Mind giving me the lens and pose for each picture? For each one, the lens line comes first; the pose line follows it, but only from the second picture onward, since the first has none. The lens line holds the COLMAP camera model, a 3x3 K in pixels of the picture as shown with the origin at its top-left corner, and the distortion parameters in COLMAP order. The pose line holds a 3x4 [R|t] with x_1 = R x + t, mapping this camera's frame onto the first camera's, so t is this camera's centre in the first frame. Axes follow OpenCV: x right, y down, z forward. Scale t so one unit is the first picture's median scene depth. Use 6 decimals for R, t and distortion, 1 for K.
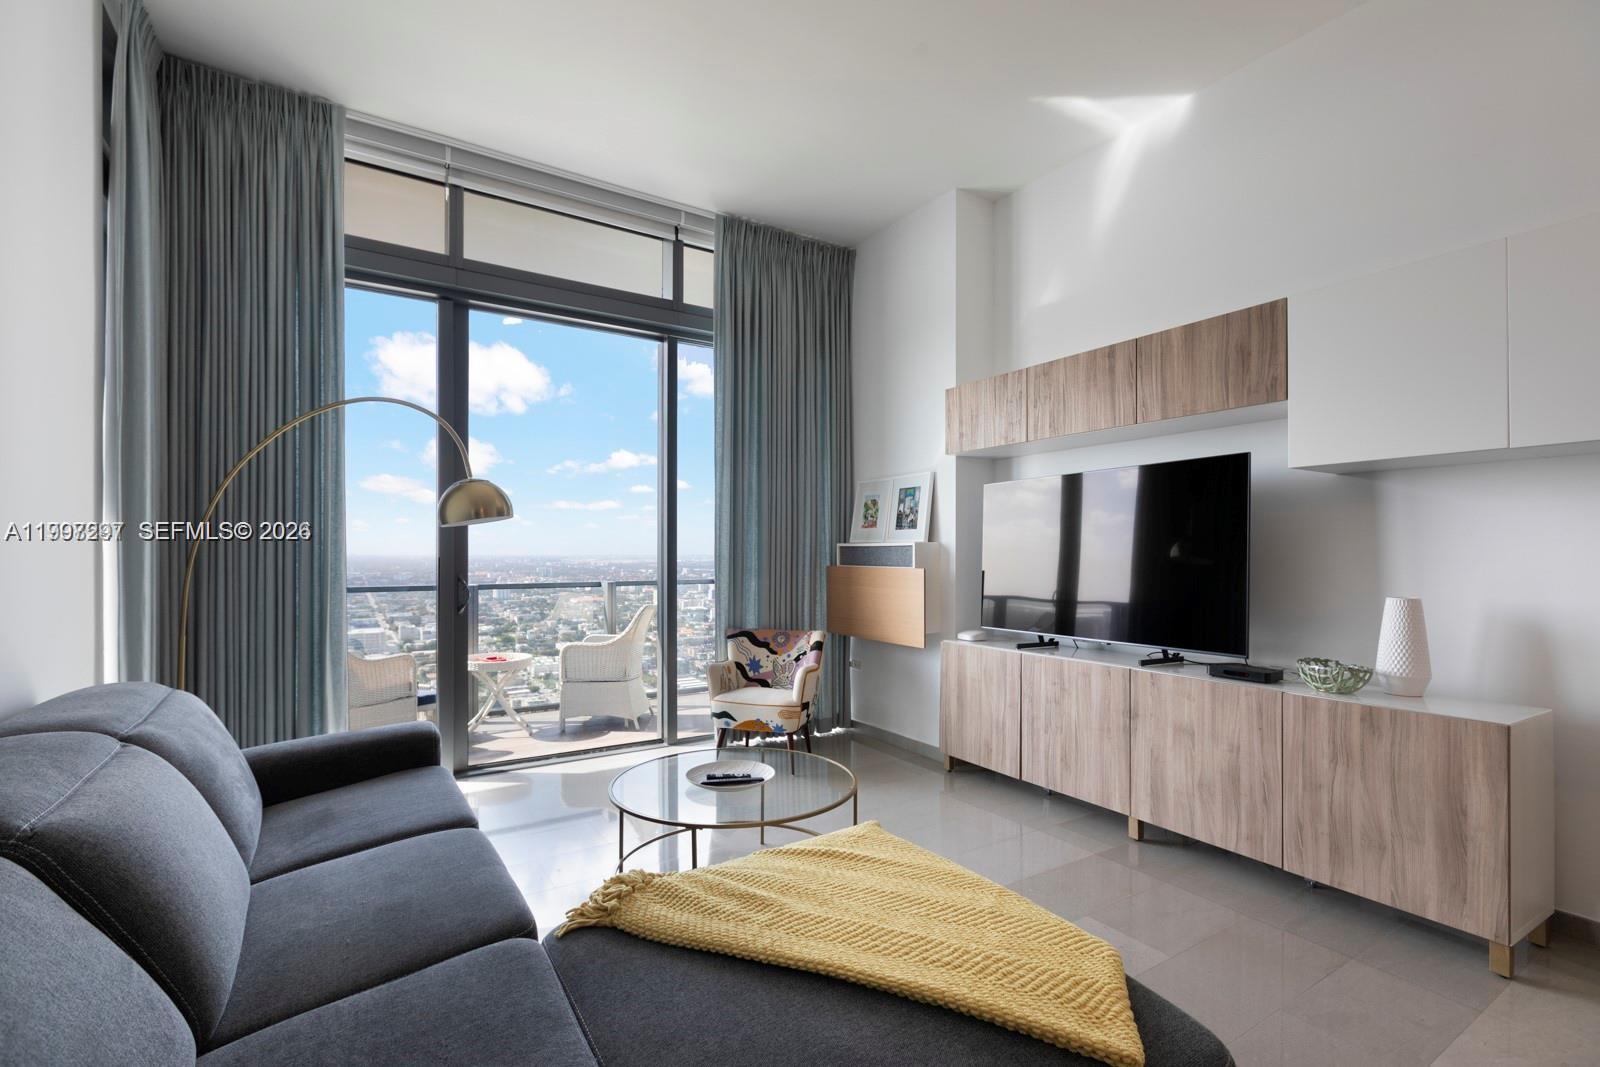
lens RADIAL K [[736.2, 0, 787.9], [0, 736.2, 551.9], [0, 0, 1]] dist [0.000558, -0.000365]
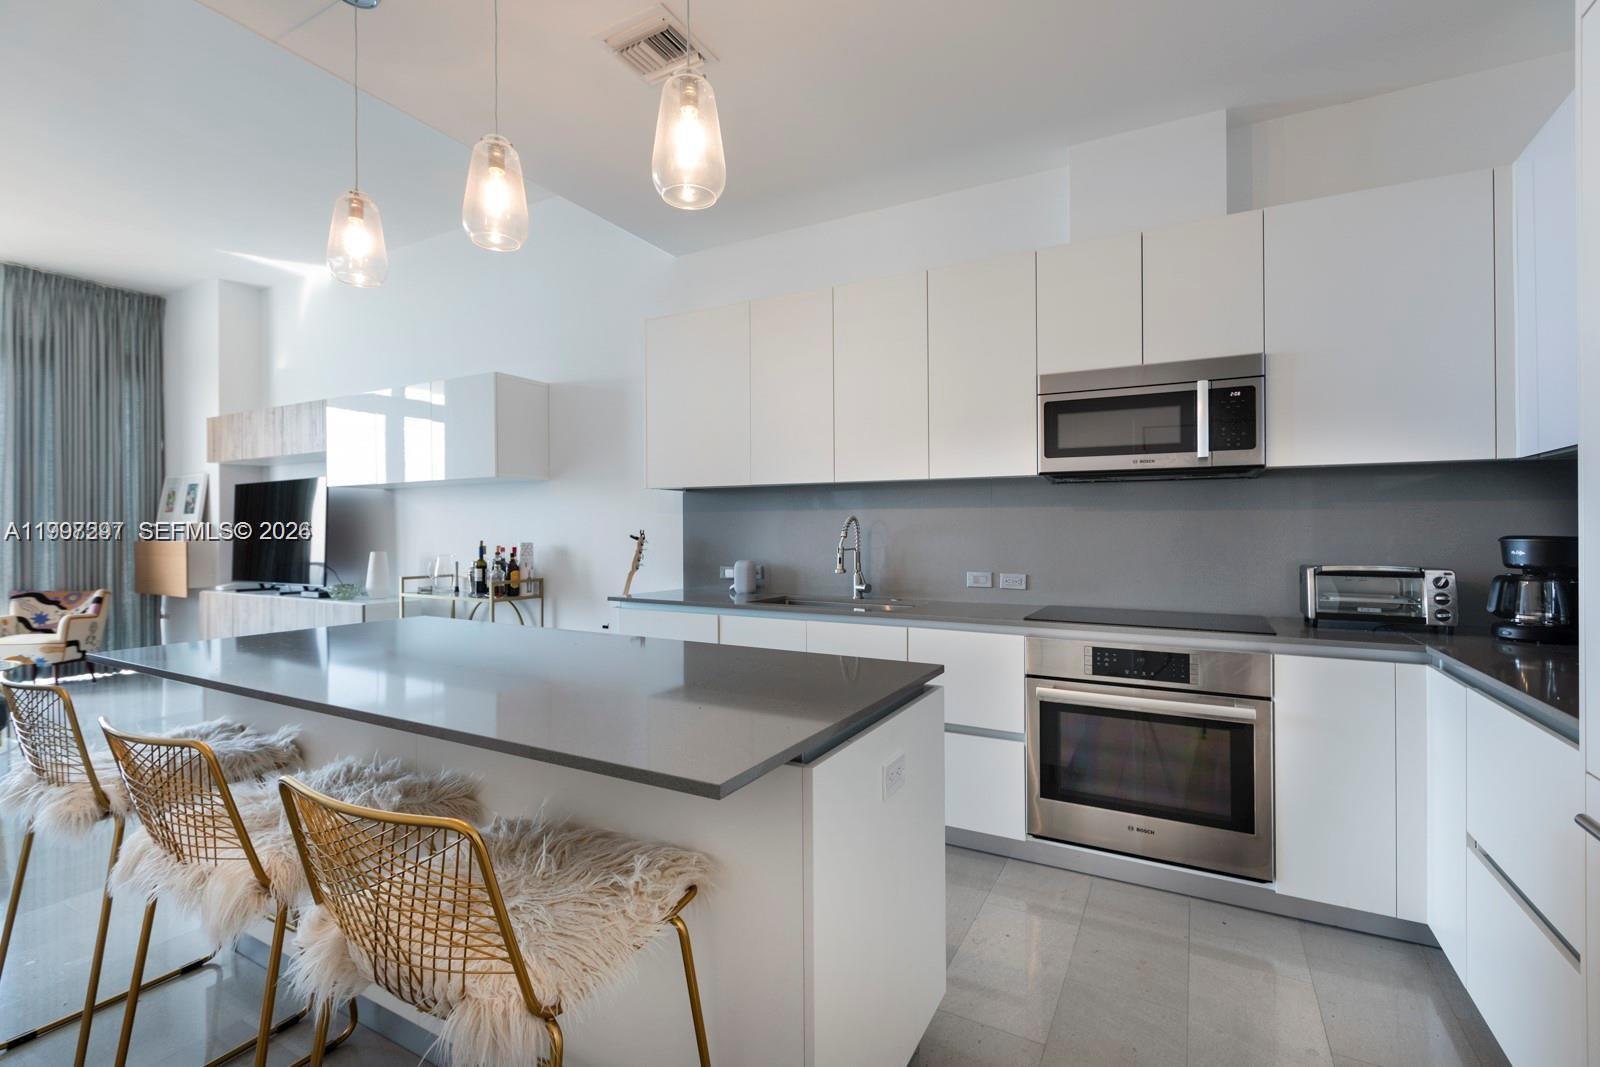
lens RADIAL K [[744.0, 0, 800.0], [0, 744.0, 533.5], [0, 0, 1]] dist [0.003301, 0.001041]
pose [[0.881396, -0.001722, 0.472375, 0.508701], [0.001332, 0.999998, 0.001161, 0.006064], [-0.472376, -0.000394, 0.881397, -0.775835]]
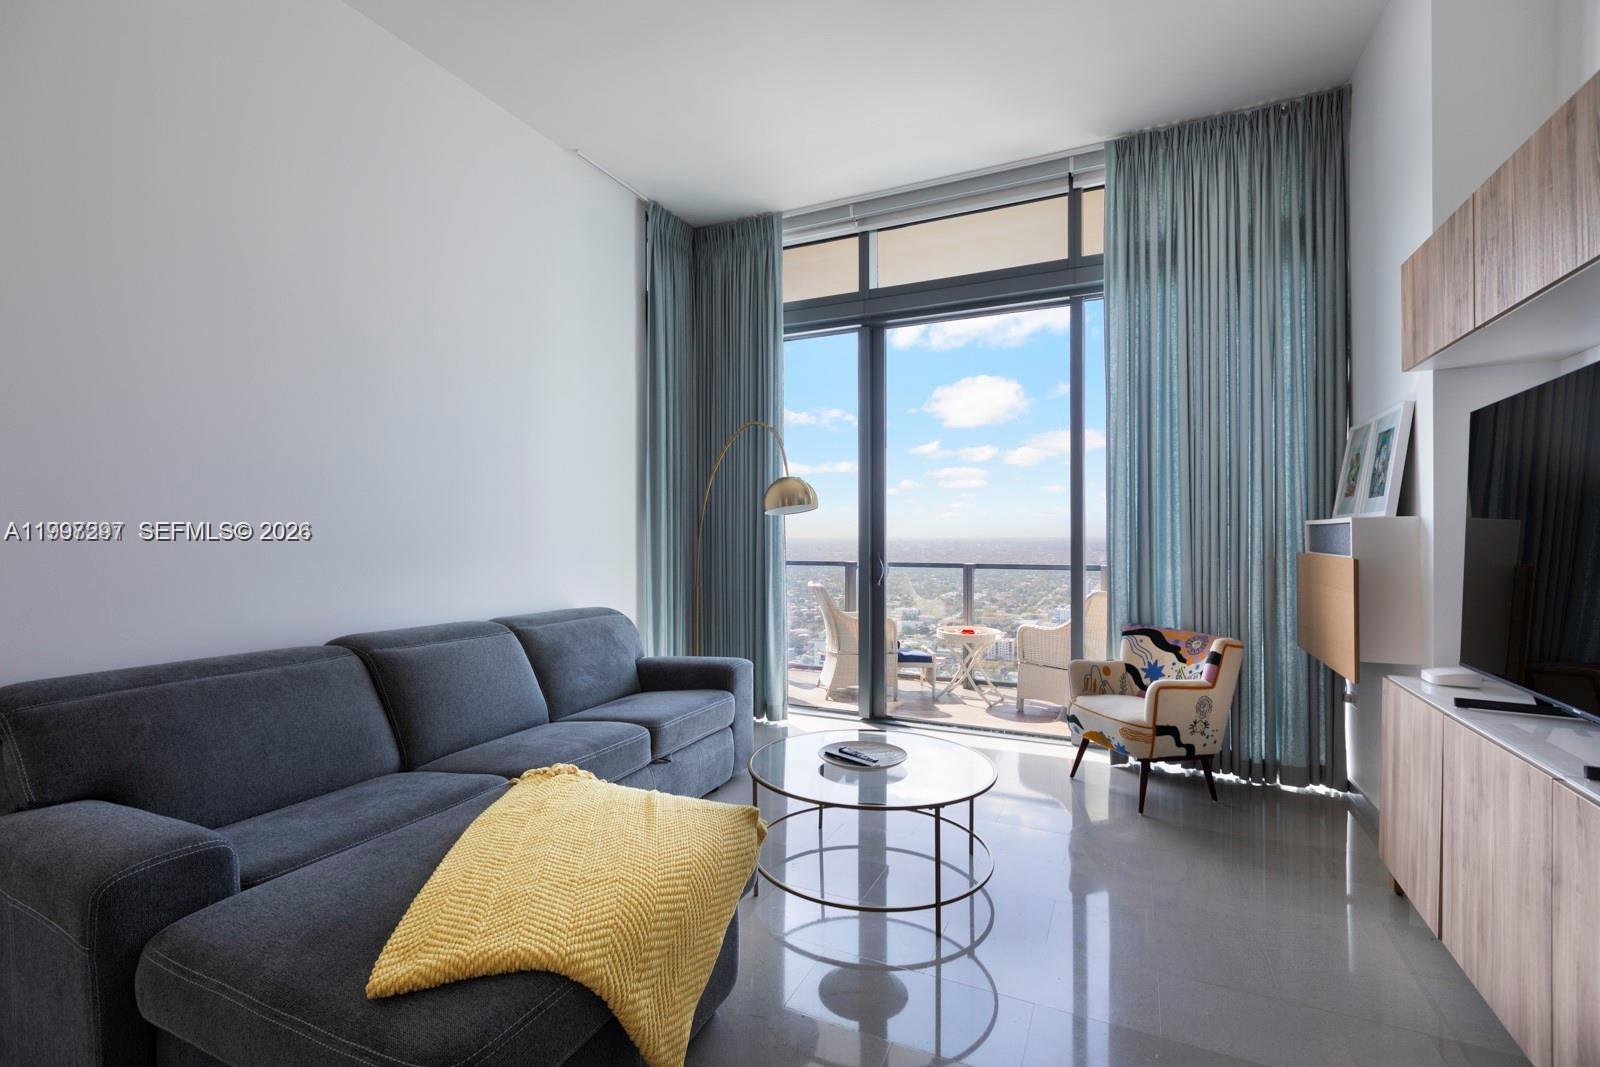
lens RADIAL K [[711.4, 0, 778.4], [0, 711.4, 534.6], [0, 0, 1]] dist [-0.002799, -0.000784]
pose [[0.517849, -0.000799, -0.855472, 0.416157], [0.002149, 0.999998, 0.000367, 0.000691], [0.855469, -0.002028, 0.517849, 0.238090]]
